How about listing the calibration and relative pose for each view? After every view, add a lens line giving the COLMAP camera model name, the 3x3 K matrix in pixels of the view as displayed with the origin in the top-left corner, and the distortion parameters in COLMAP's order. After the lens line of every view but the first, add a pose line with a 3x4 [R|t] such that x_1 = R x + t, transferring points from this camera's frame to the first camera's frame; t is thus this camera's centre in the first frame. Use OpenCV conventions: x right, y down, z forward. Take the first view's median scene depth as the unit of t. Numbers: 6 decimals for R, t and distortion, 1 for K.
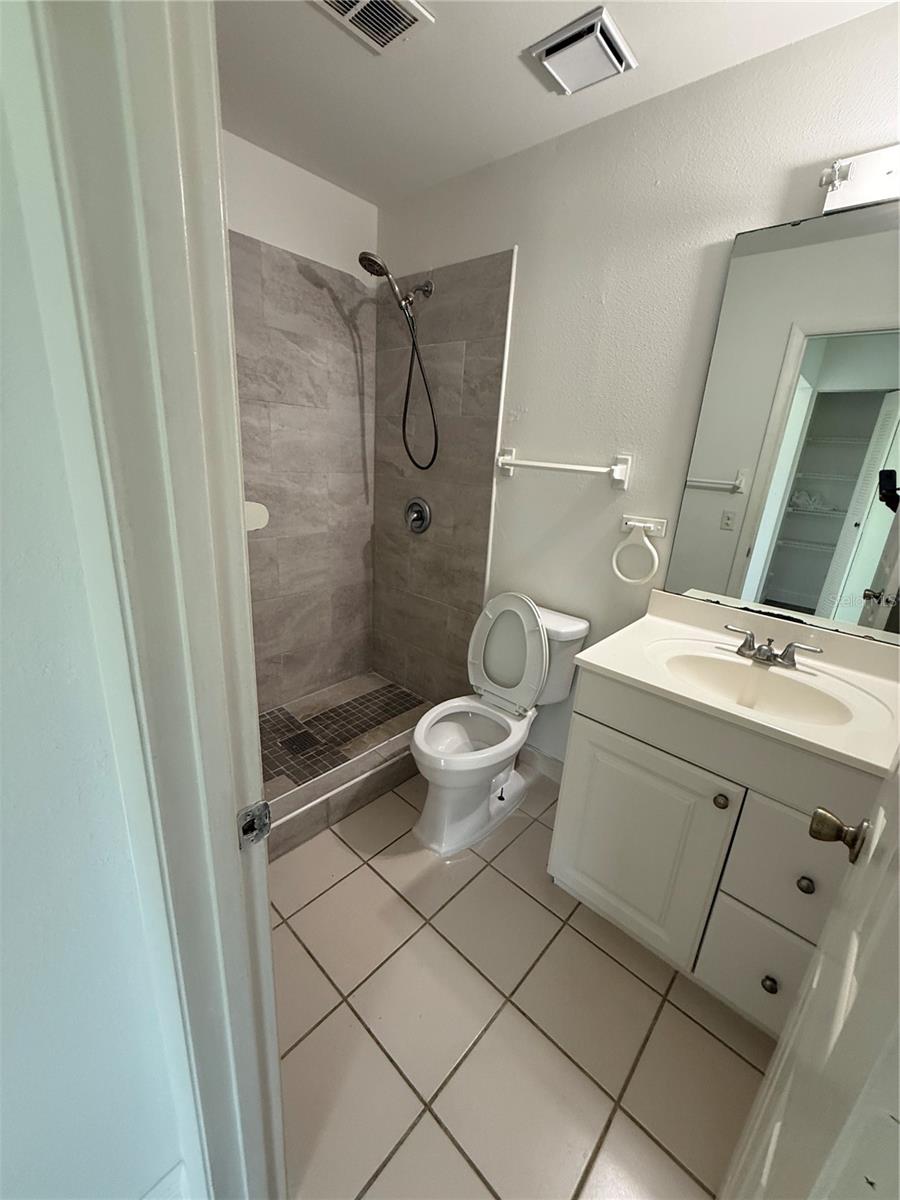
lens RADIAL K [[478.5, 0, 448.1], [0, 478.5, 598.3], [0, 0, 1]] dist [0.002006, 0.000029]
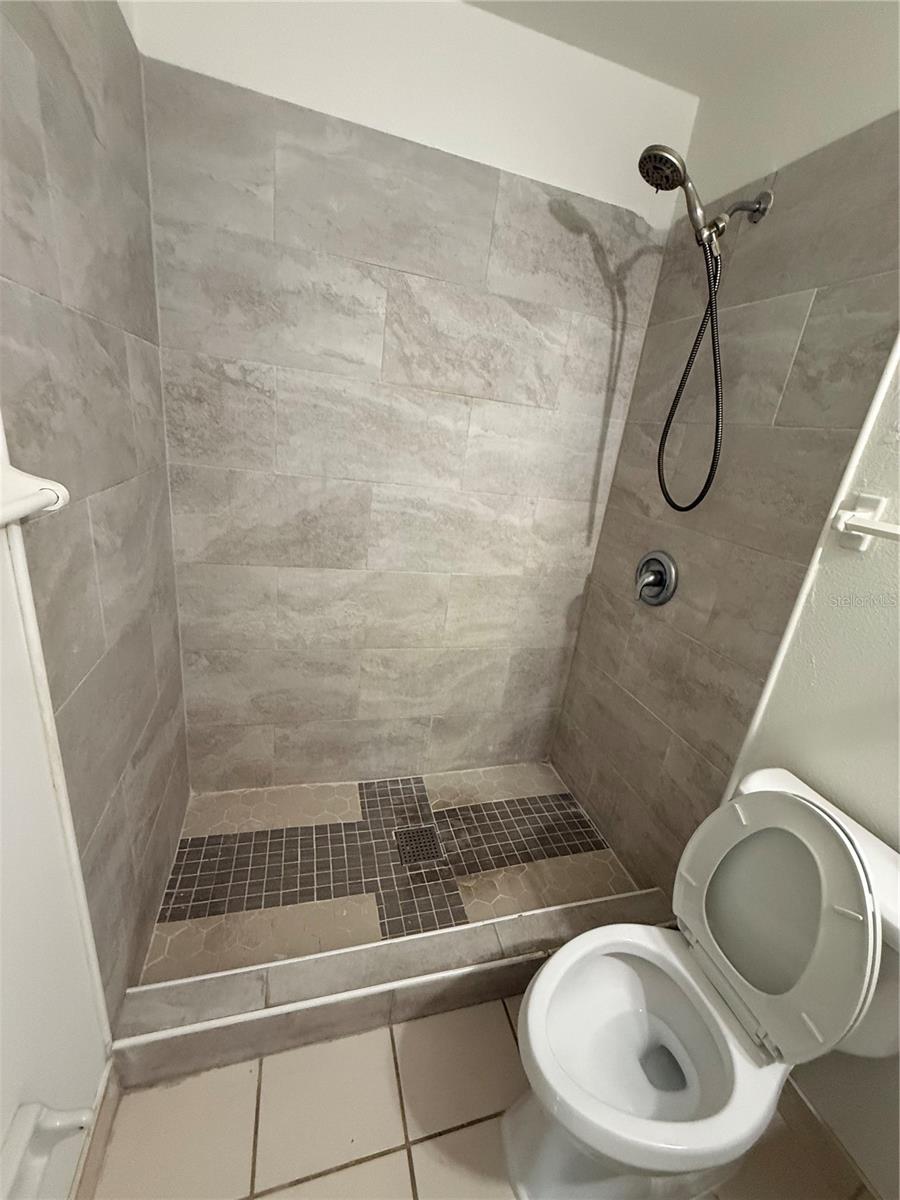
lens RADIAL K [[478.5, 0, 450.8], [0, 478.5, 597.0], [0, 0, 1]] dist [0.002006, 0.000029]
pose [[0.856158, 0.211818, -0.471304, 0.009872], [-0.220624, 0.974647, 0.037256, -0.120137], [0.467246, 0.072083, 0.881184, 0.329584]]
